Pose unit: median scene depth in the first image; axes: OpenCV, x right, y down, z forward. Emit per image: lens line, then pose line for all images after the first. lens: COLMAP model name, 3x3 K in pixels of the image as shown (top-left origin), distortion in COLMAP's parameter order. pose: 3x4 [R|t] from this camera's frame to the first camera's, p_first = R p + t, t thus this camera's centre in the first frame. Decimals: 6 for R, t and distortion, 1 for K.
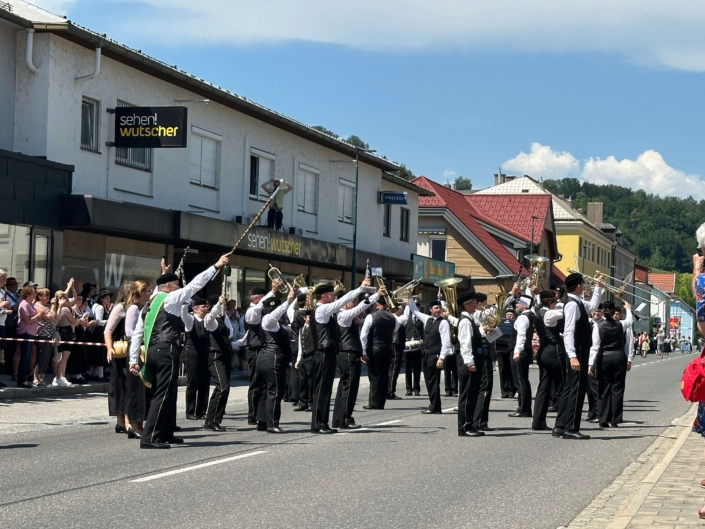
lens RADIAL K [[1784.3, 0, 352.5], [0, 1784.3, 264.5], [0, 0, 1]] dist [0.562298, -0.256169]
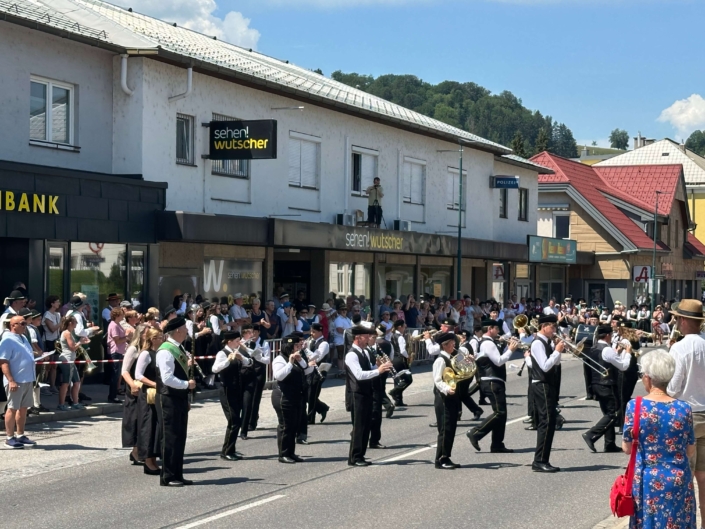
lens RADIAL K [[1784.3, 0, 352.5], [0, 1784.3, 264.5], [0, 0, 1]] dist [0.562298, -0.256169]
pose [[0.995557, -0.018500, -0.092330, 0.038688], [0.021048, 0.999422, 0.026697, -0.025752], [0.091782, -0.028522, 0.995371, -0.024713]]
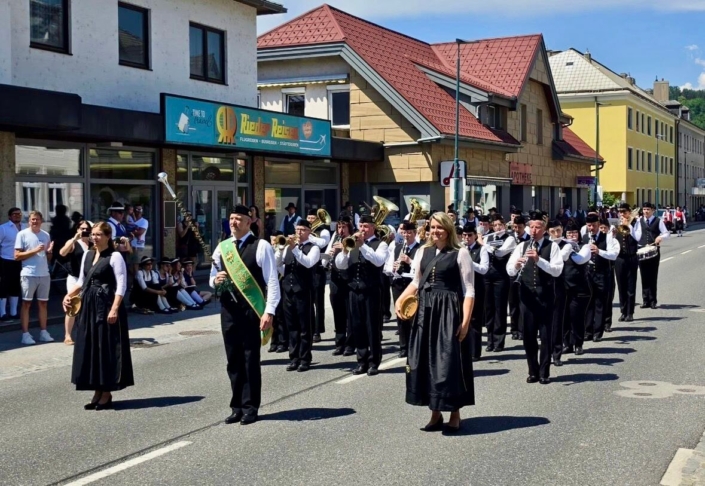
lens RADIAL K [[1087.6, 0, 352.5], [0, 1087.6, 243.0], [0, 0, 1]] dist [0.091033, -0.015330]
pose [[0.981683, -0.042124, -0.185804, 0.207346], [0.054189, 0.996706, 0.060337, 0.030499], [0.182651, -0.069301, 0.980732, 0.954580]]
